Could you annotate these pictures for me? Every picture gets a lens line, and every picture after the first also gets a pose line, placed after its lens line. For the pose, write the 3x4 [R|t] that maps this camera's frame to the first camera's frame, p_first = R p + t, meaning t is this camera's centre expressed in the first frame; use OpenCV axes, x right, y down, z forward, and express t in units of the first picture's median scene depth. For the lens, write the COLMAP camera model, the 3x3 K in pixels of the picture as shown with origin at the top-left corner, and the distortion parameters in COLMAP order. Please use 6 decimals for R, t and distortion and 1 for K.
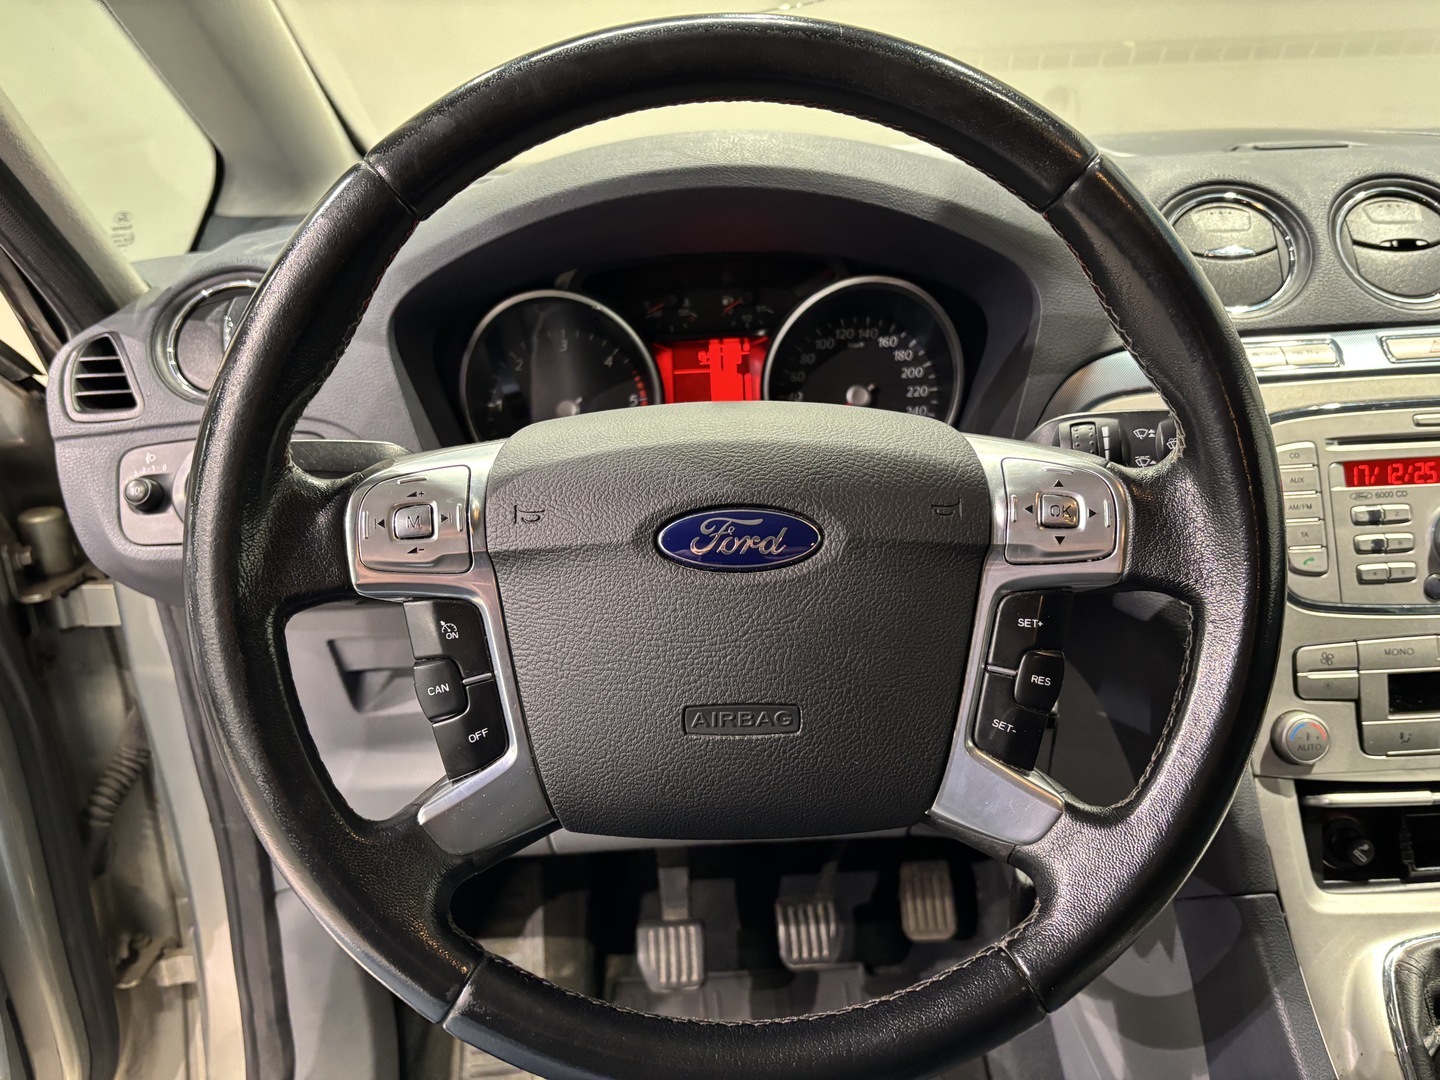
lens RADIAL K [[1102.2, 0, 727.1], [0, 1102.2, 540.6], [0, 0, 1]] dist [0.056924, -0.059495]
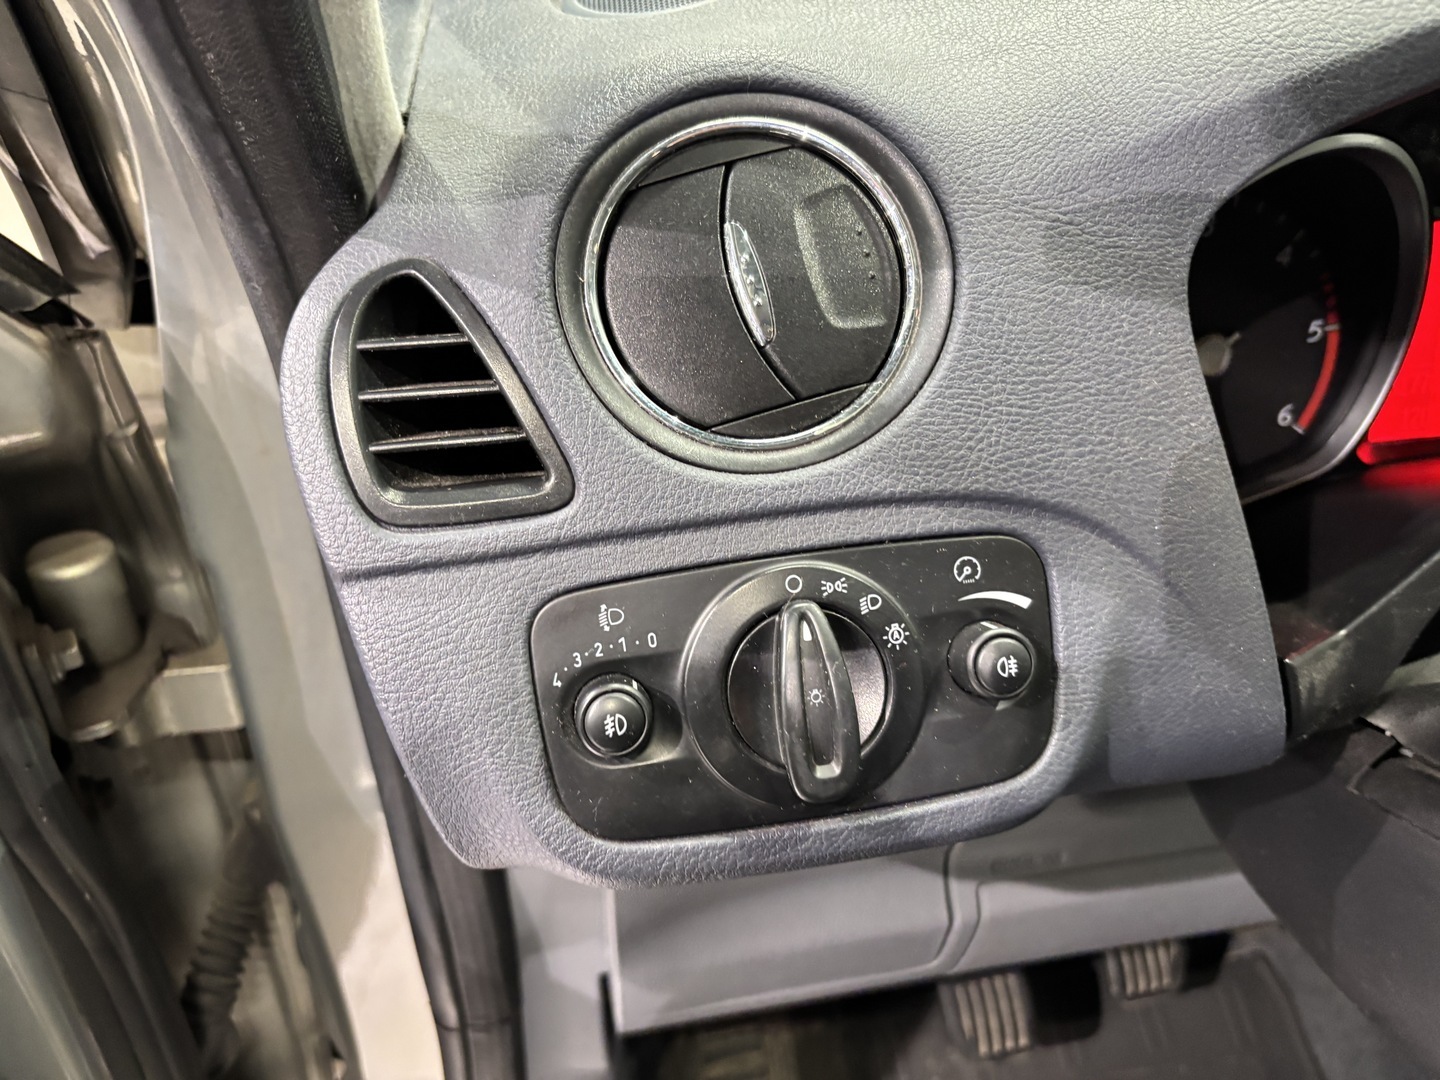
lens RADIAL K [[1102.2, 0, 727.1], [0, 1102.2, 540.6], [0, 0, 1]] dist [0.056924, -0.059495]
pose [[0.985519, -0.051455, 0.161568, -0.440282], [0.012187, 0.971875, 0.235181, -0.155992], [-0.169125, -0.229807, 0.958429, 0.513218]]
